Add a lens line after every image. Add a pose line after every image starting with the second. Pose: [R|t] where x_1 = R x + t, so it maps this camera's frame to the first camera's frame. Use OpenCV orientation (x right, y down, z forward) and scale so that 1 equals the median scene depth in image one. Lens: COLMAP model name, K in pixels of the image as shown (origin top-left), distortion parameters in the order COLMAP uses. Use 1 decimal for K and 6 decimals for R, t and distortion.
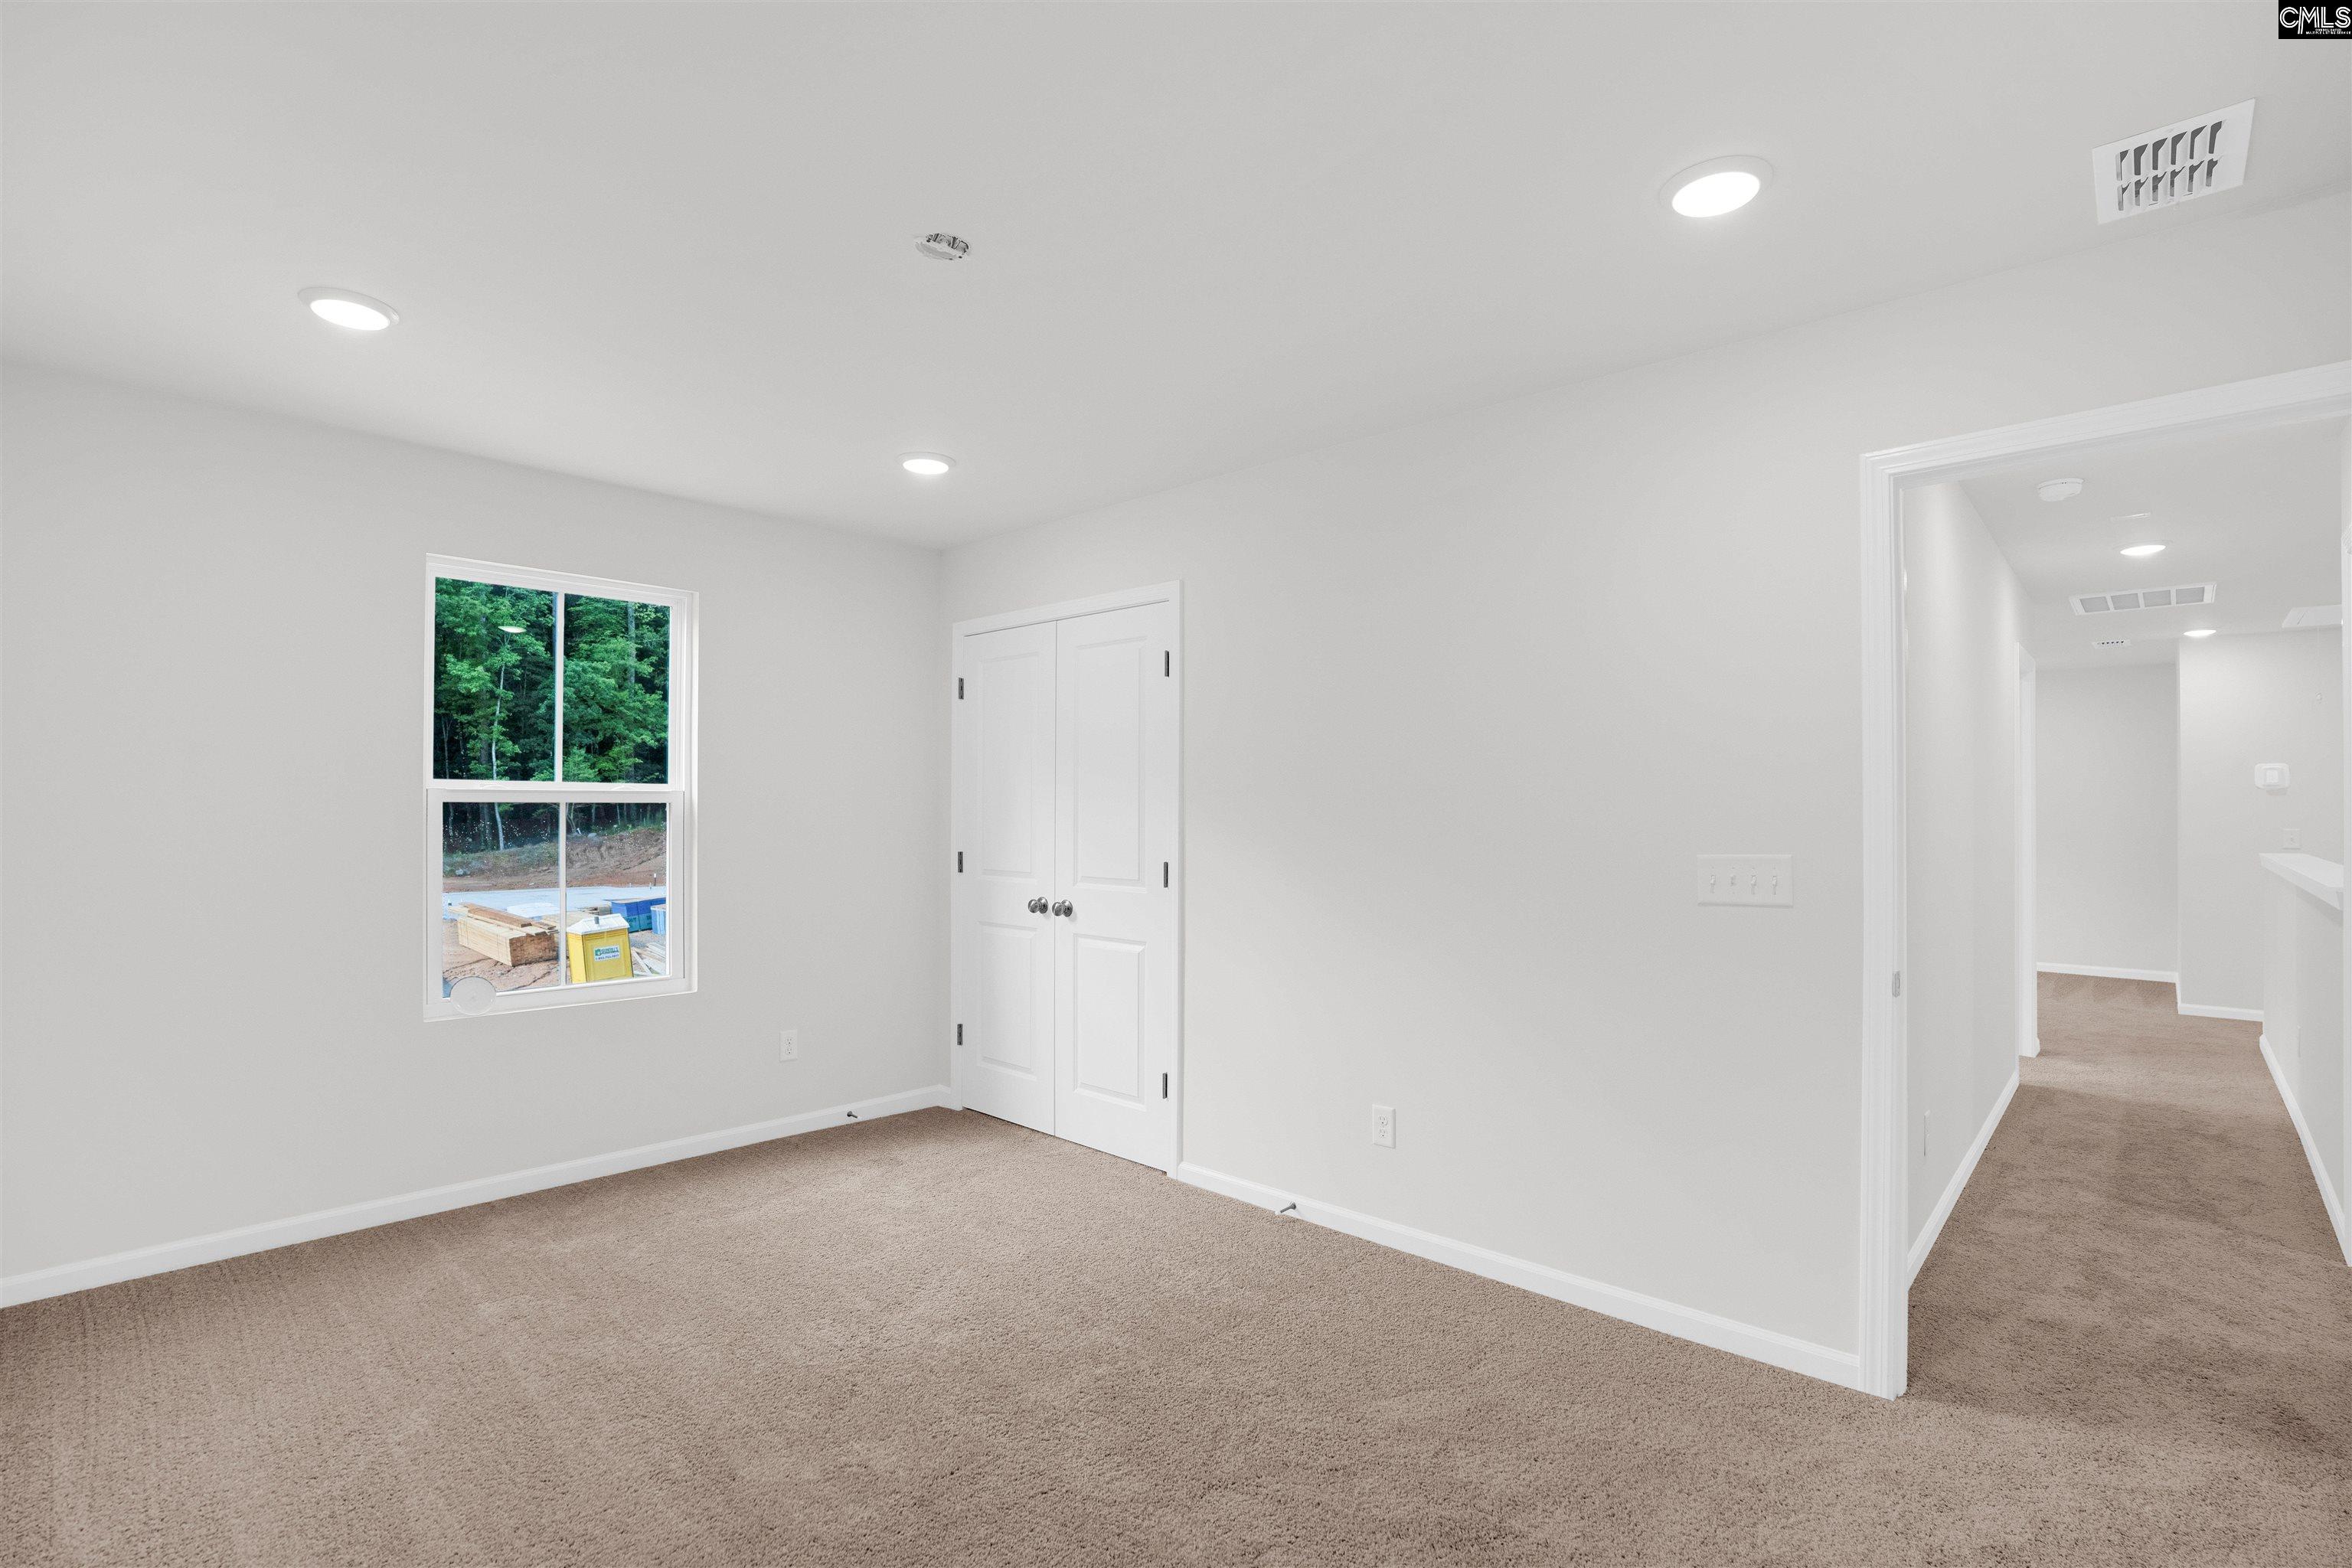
lens RADIAL K [[1120.8, 0, 1172.1], [0, 1120.8, 795.7], [0, 0, 1]] dist [-0.009685, -0.001794]
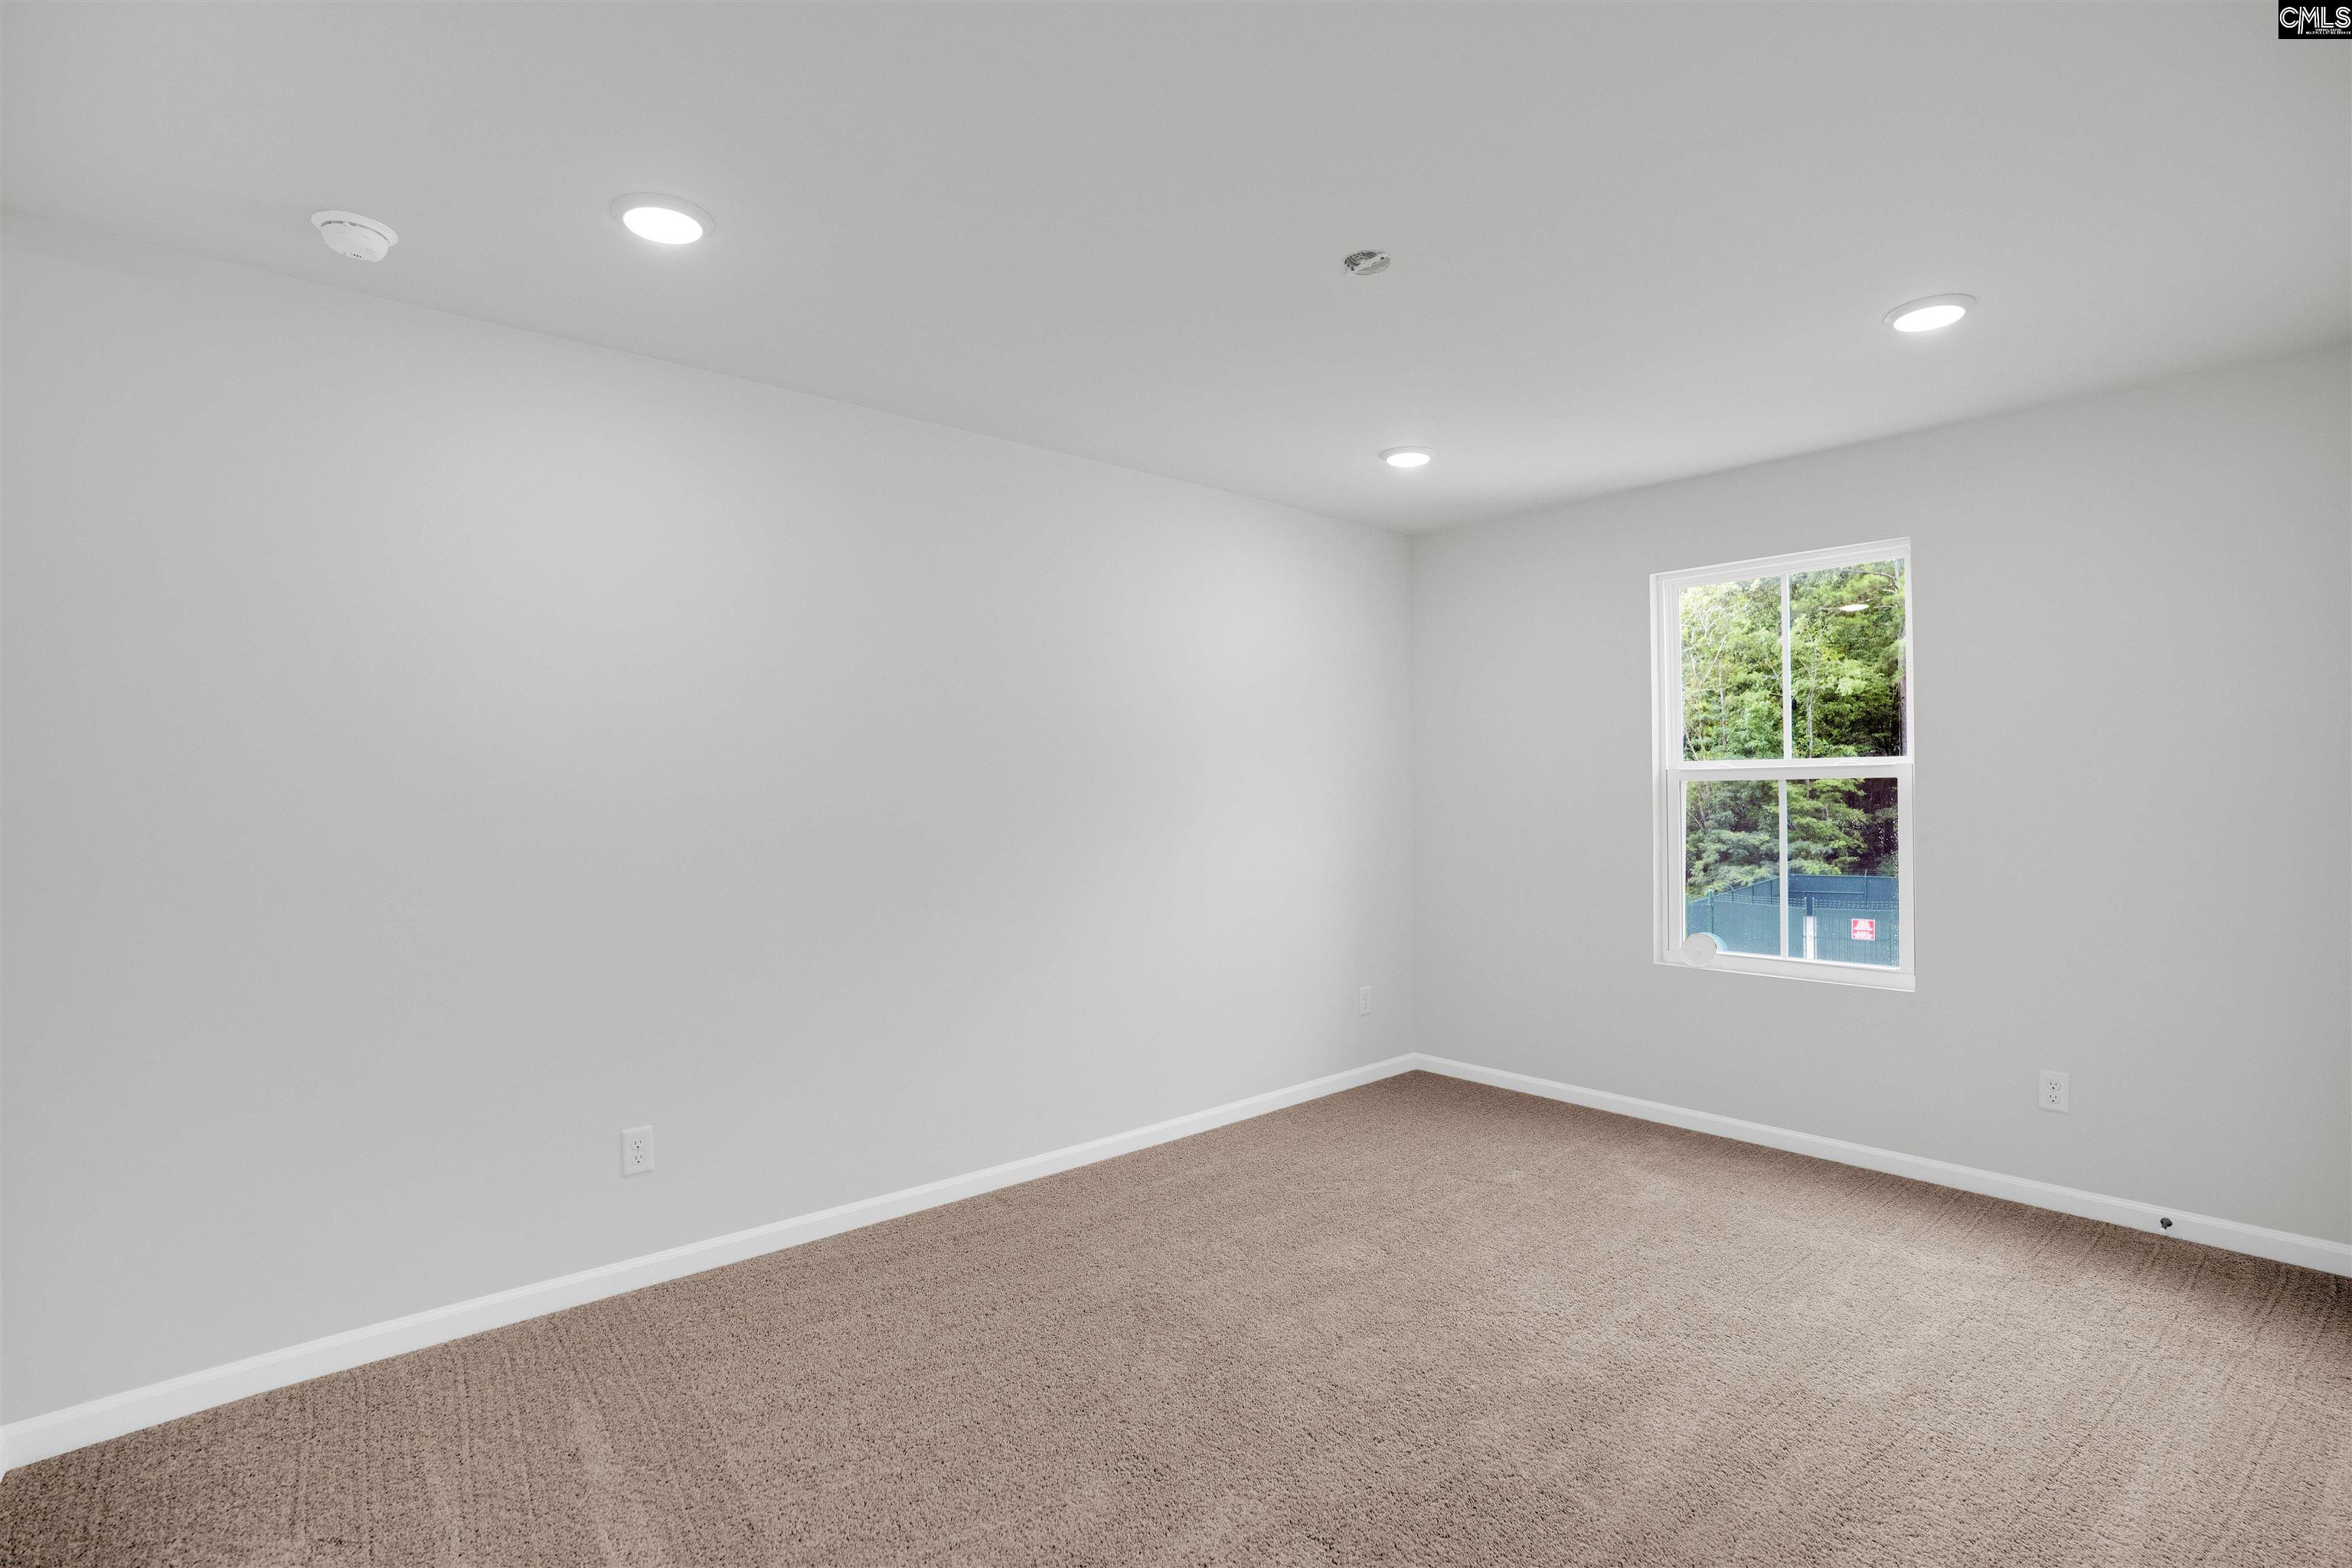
lens RADIAL K [[1120.8, 0, 1181.7], [0, 1120.8, 790.5], [0, 0, 1]] dist [-0.009685, -0.001794]
pose [[-0.078384, 0.001237, -0.996922, 0.543297], [0.019175, 0.999816, -0.000267, 0.007518], [0.996739, -0.019137, -0.078394, 0.555278]]
